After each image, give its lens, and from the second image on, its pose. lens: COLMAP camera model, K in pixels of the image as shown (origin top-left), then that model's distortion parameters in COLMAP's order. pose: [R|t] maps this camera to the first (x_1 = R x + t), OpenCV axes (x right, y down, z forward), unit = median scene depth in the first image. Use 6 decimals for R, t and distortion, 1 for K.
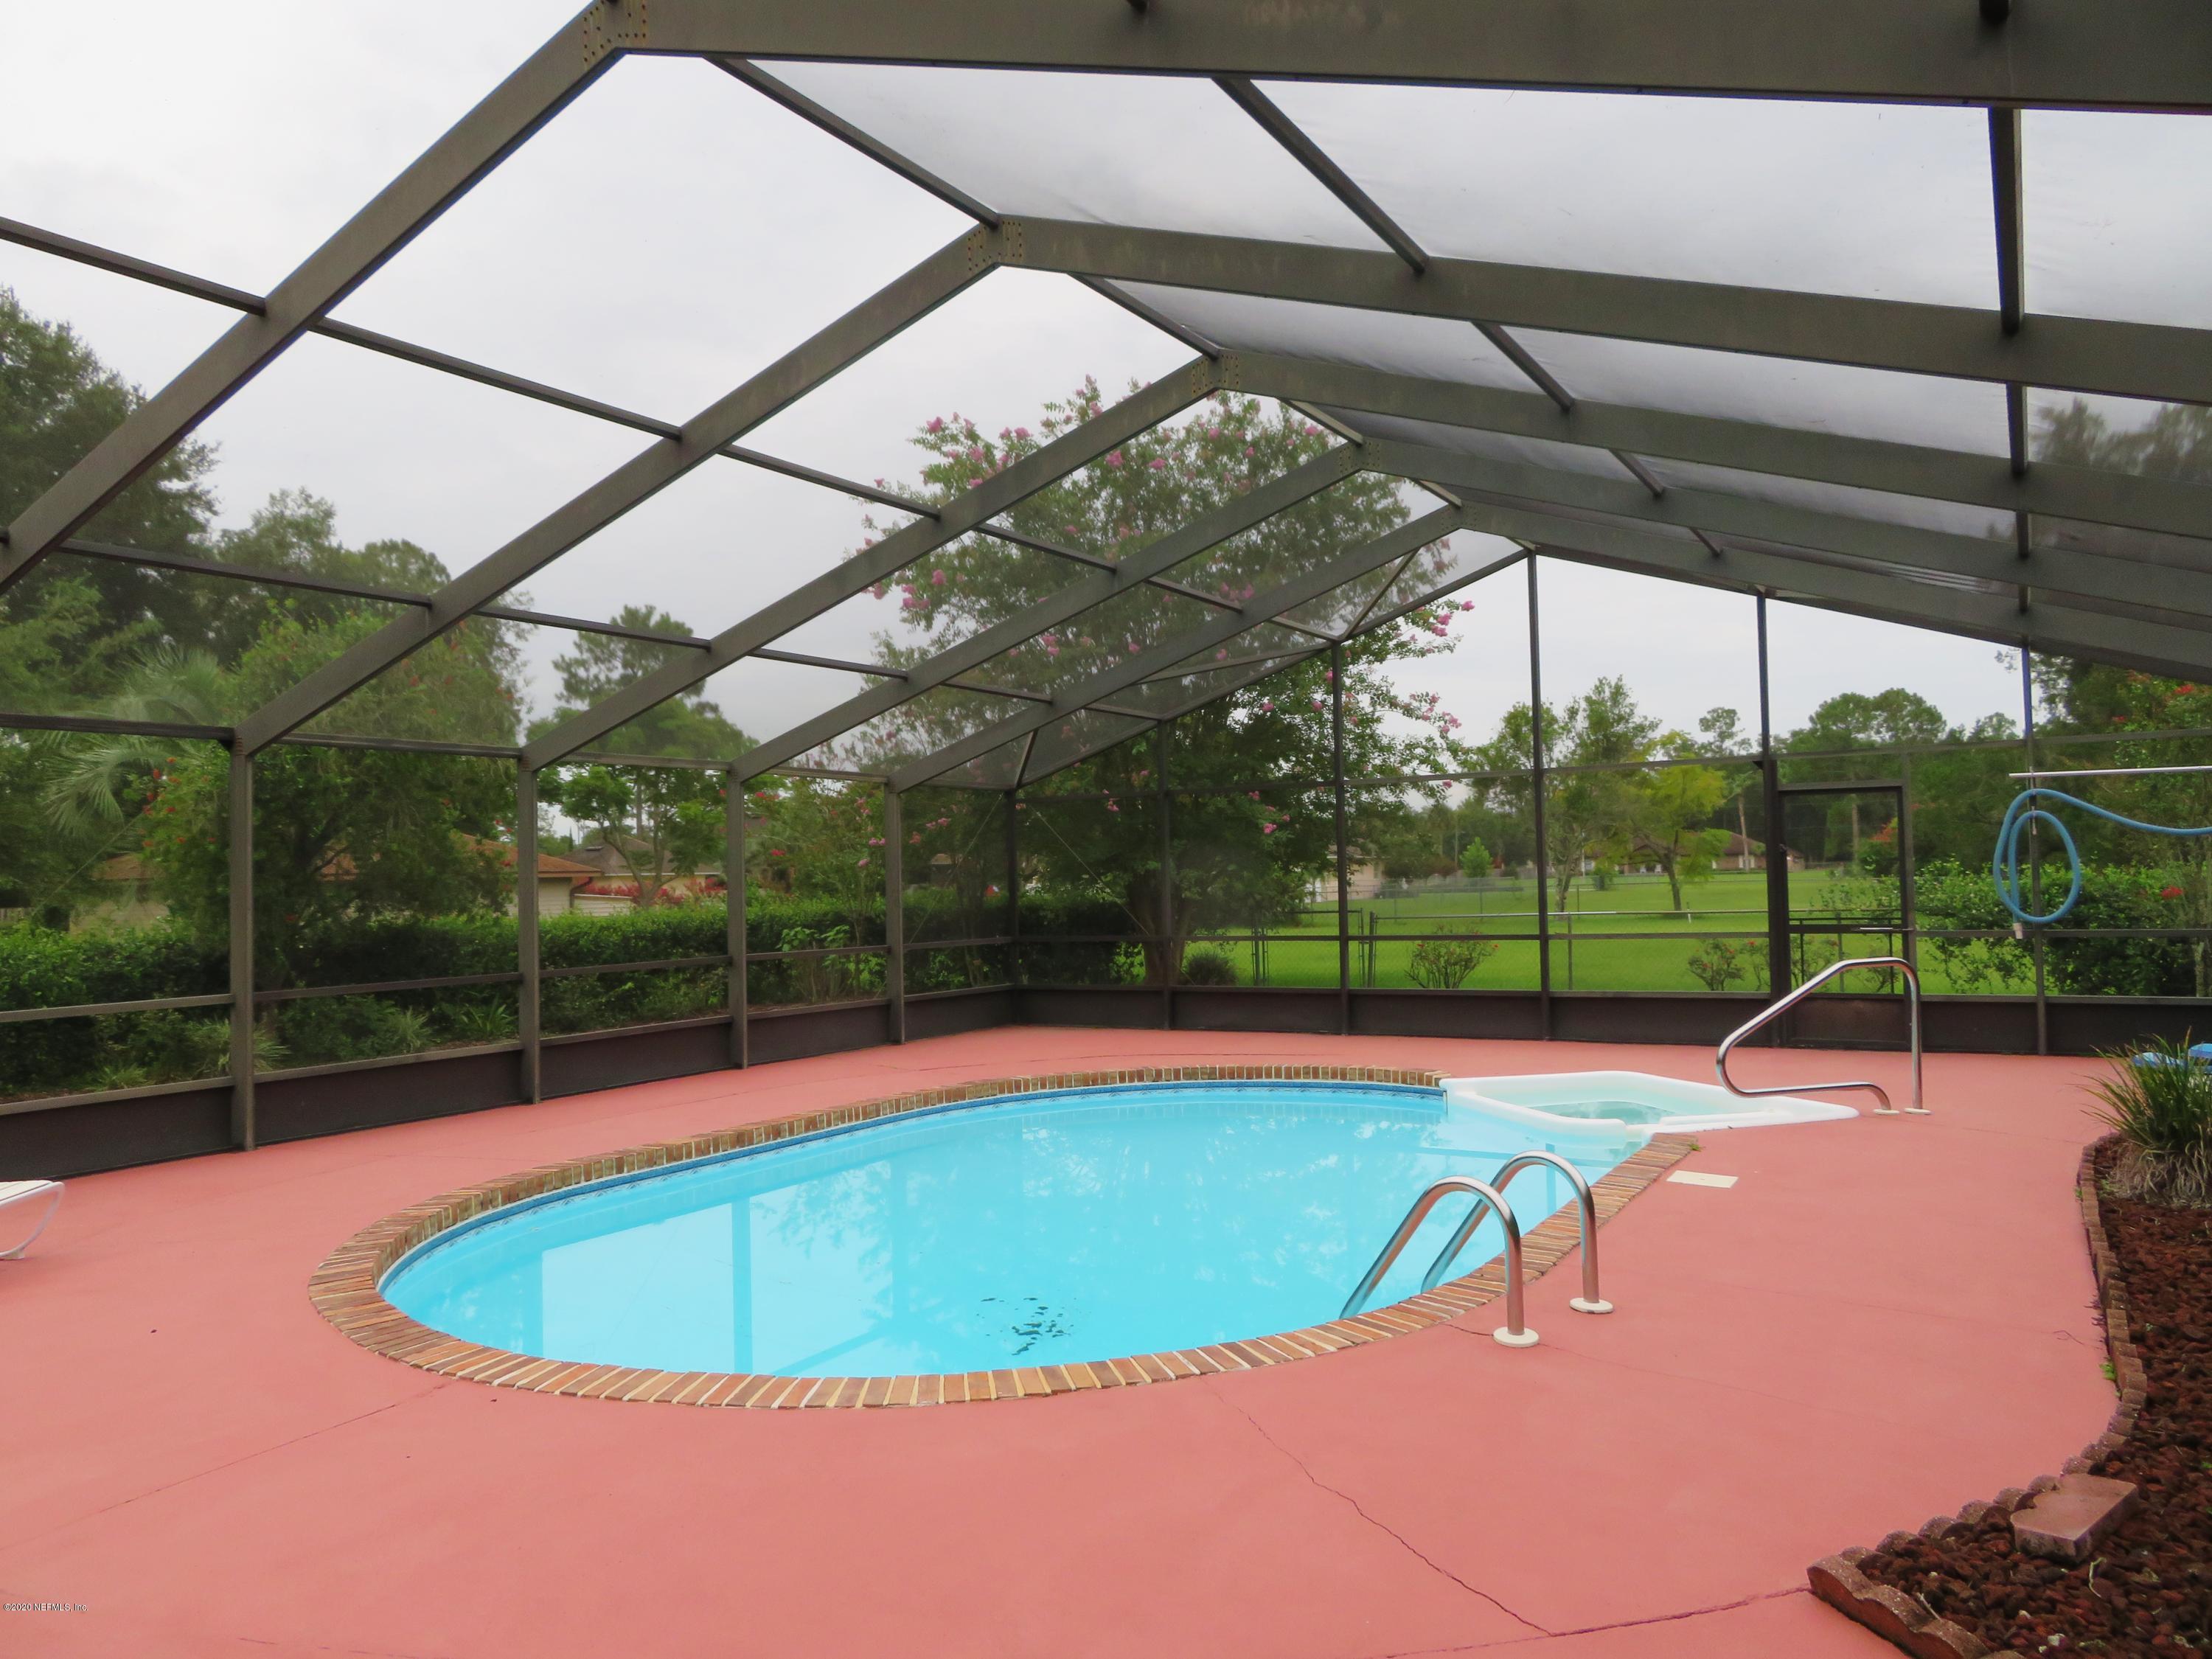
lens RADIAL K [[1557.5, 0, 1106.0], [0, 1557.5, 829.5], [0, 0, 1]] dist [-0.008534, -0.001844]
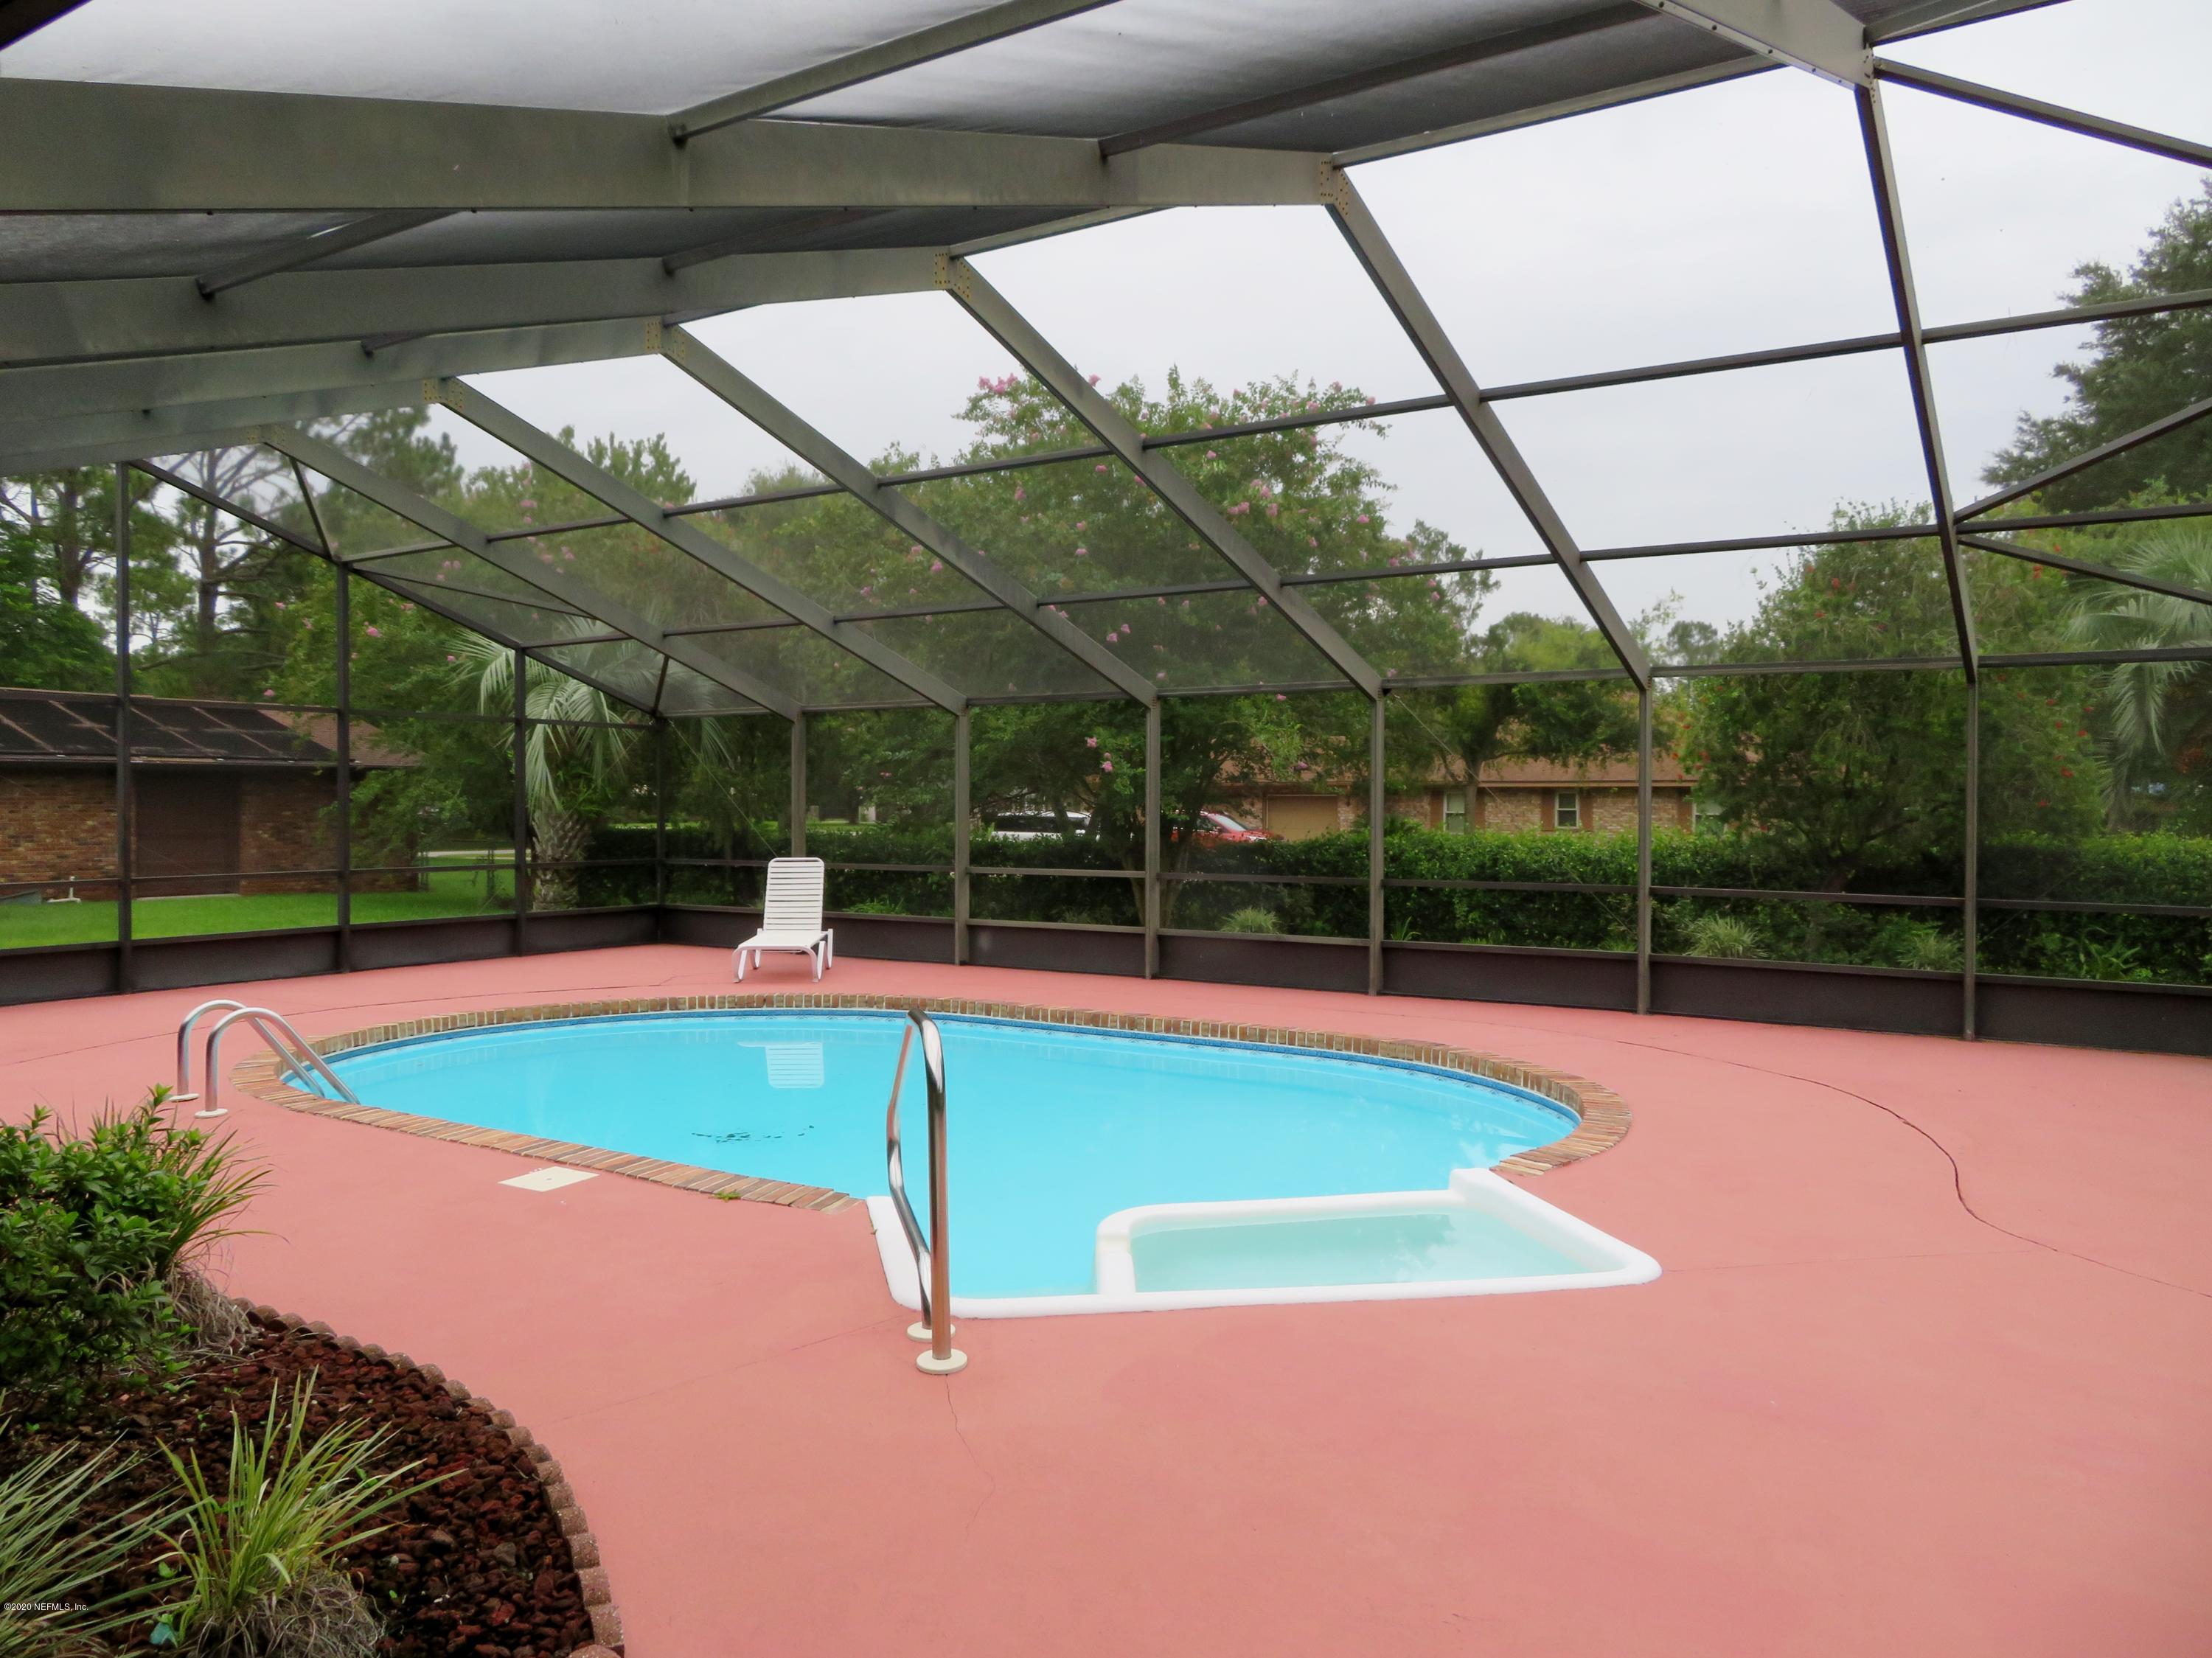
lens RADIAL K [[1557.4, 0, 1106.0], [0, 1557.4, 829.0], [0, 0, 1]] dist [-0.008534, -0.001844]
pose [[-0.008489, 0.046390, -0.998887, 0.891773], [0.029916, 0.998488, 0.046117, -0.008129], [0.999516, -0.029492, -0.009864, 0.921396]]
